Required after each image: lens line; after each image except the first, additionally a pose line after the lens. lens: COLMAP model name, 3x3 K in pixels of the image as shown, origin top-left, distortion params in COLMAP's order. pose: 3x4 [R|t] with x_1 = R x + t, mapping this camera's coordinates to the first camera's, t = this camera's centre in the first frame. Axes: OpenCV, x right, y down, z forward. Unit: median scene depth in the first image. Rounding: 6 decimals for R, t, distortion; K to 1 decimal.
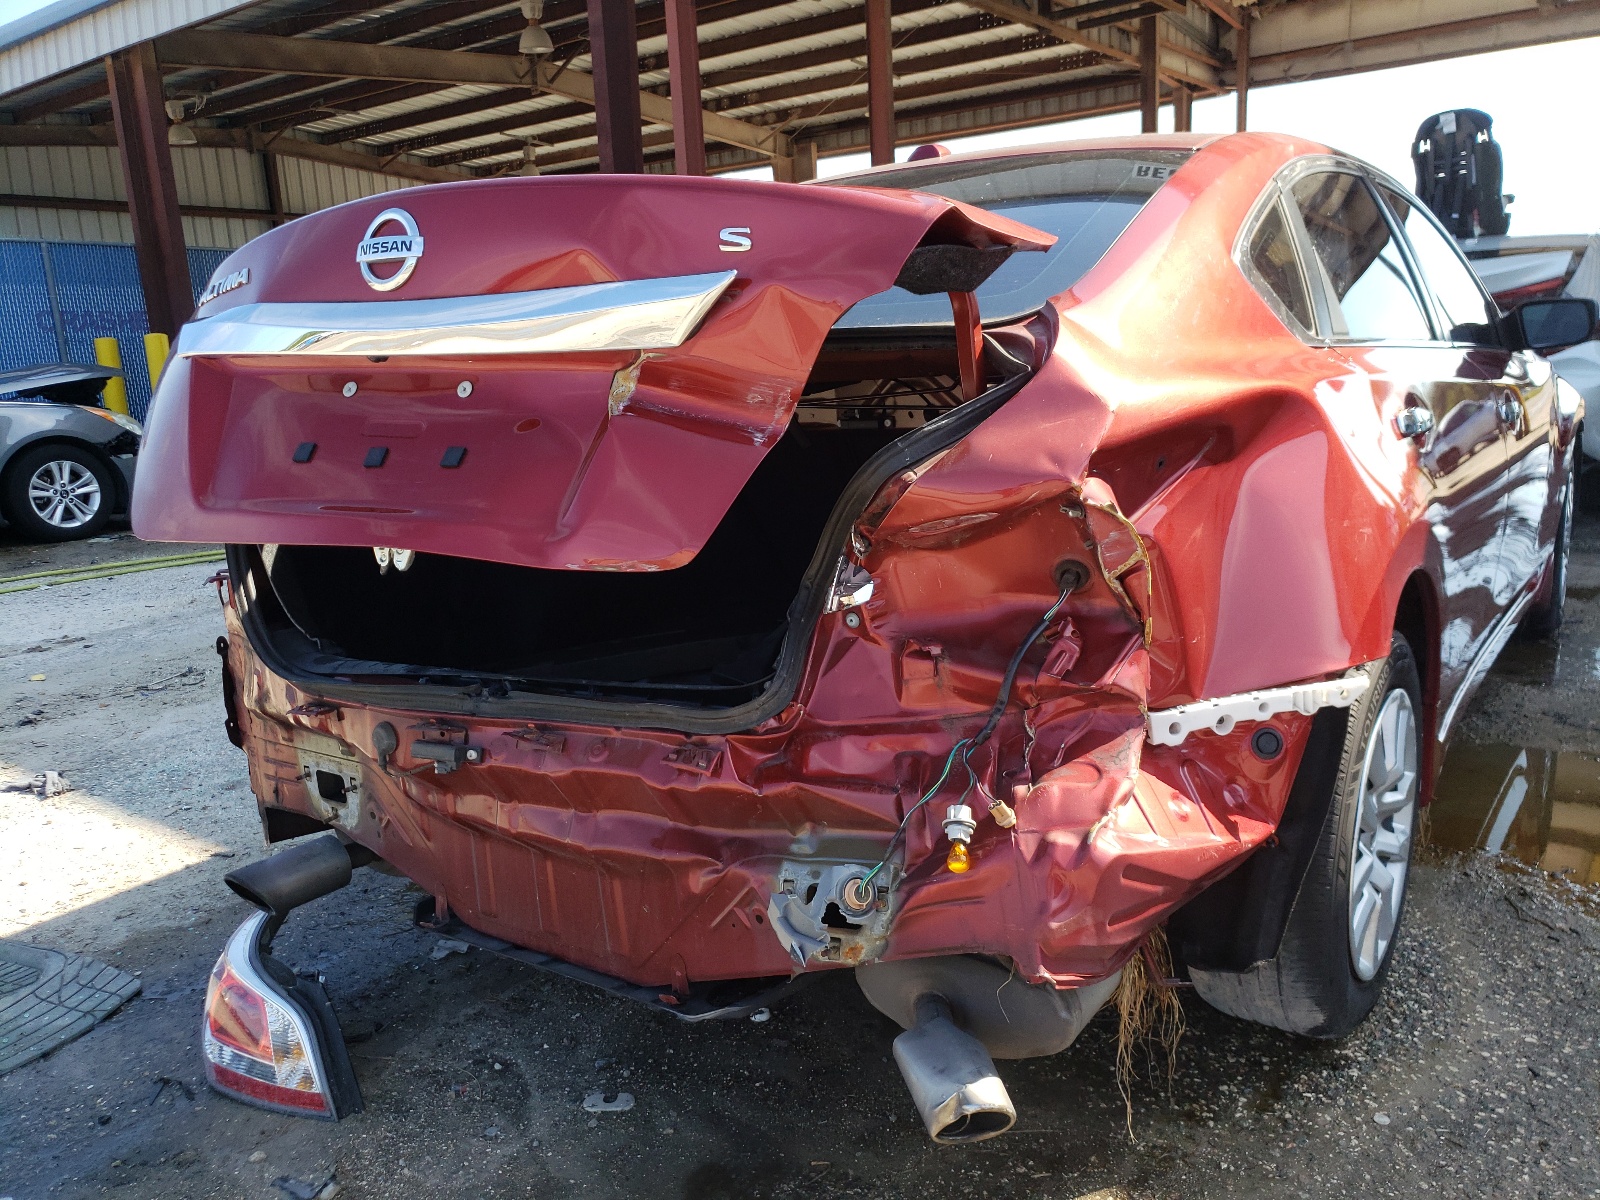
lens RADIAL K [[1258.0, 0, 804.3], [0, 1258.0, 592.5], [0, 0, 1]] dist [0.024918, -0.014813]
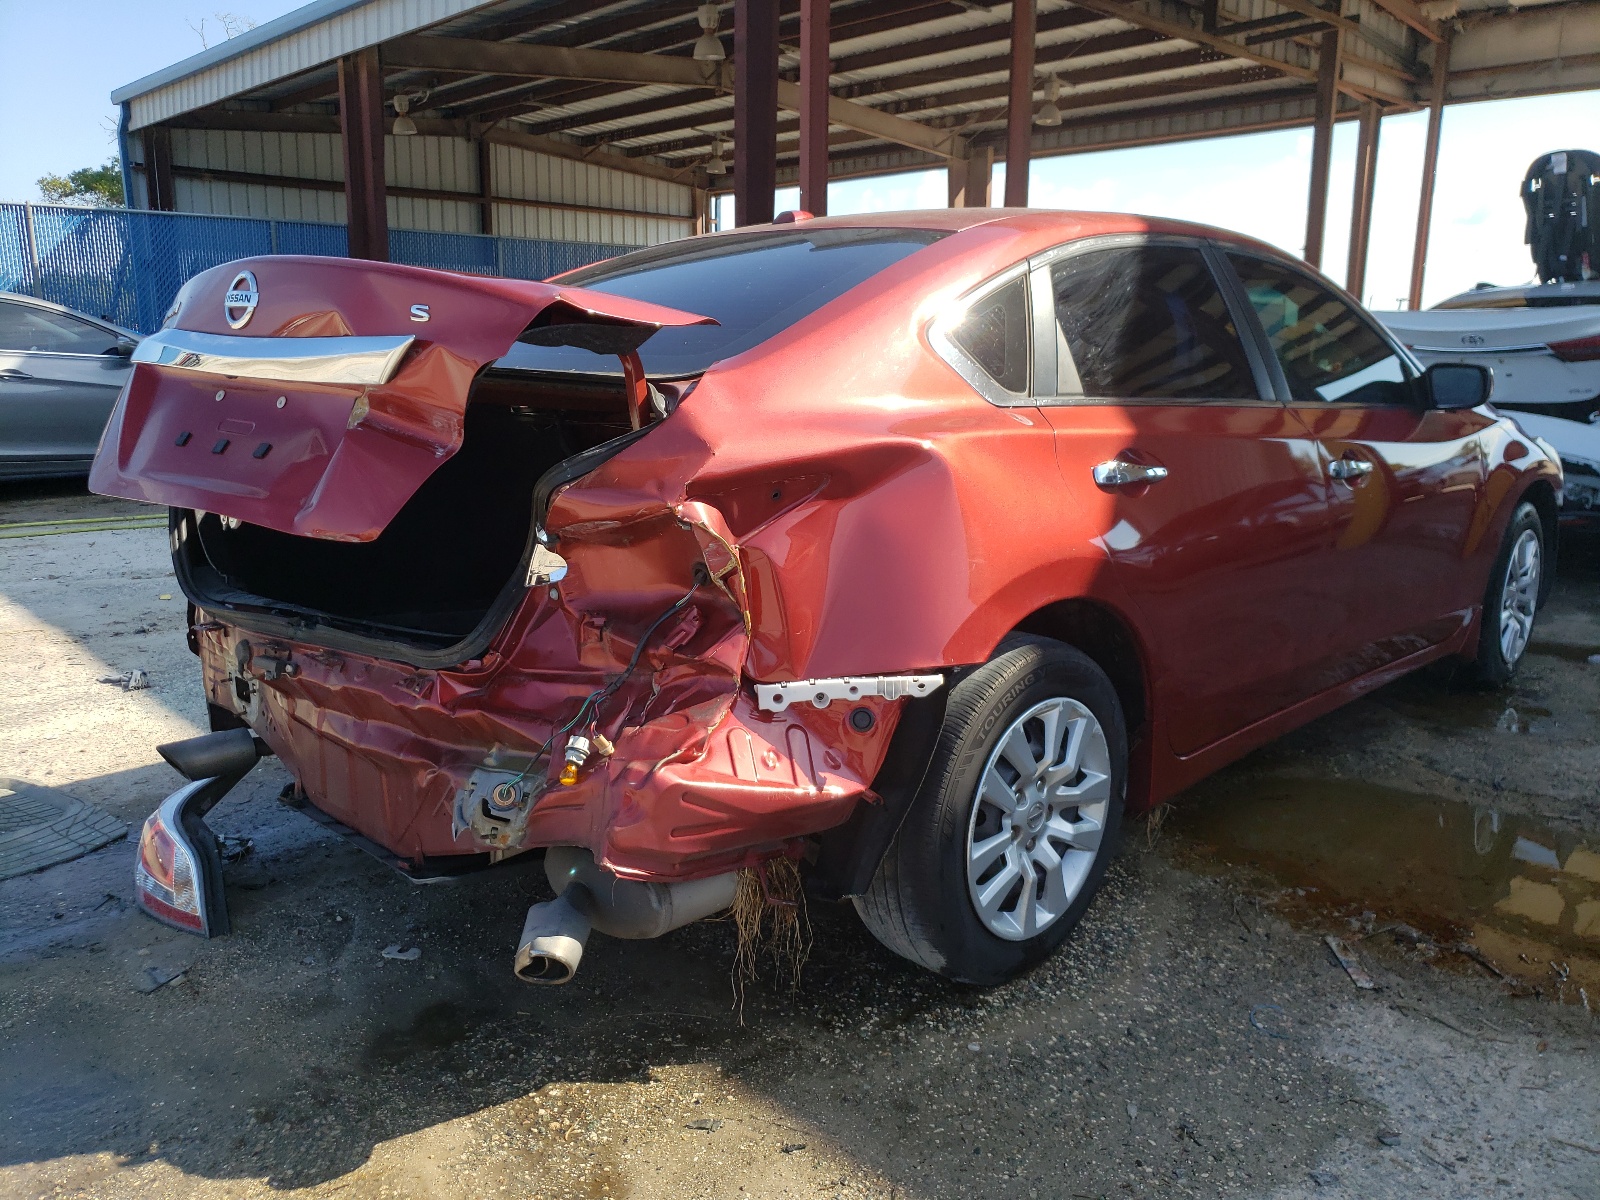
lens RADIAL K [[1279.7, 0, 797.9], [0, 1279.7, 566.9], [0, 0, 1]] dist [0.024748, -0.018120]
pose [[0.981626, 0.085494, -0.170590, 0.425621], [-0.087531, 0.996152, -0.004442, -0.018455], [0.169554, 0.019292, 0.985332, -0.228567]]
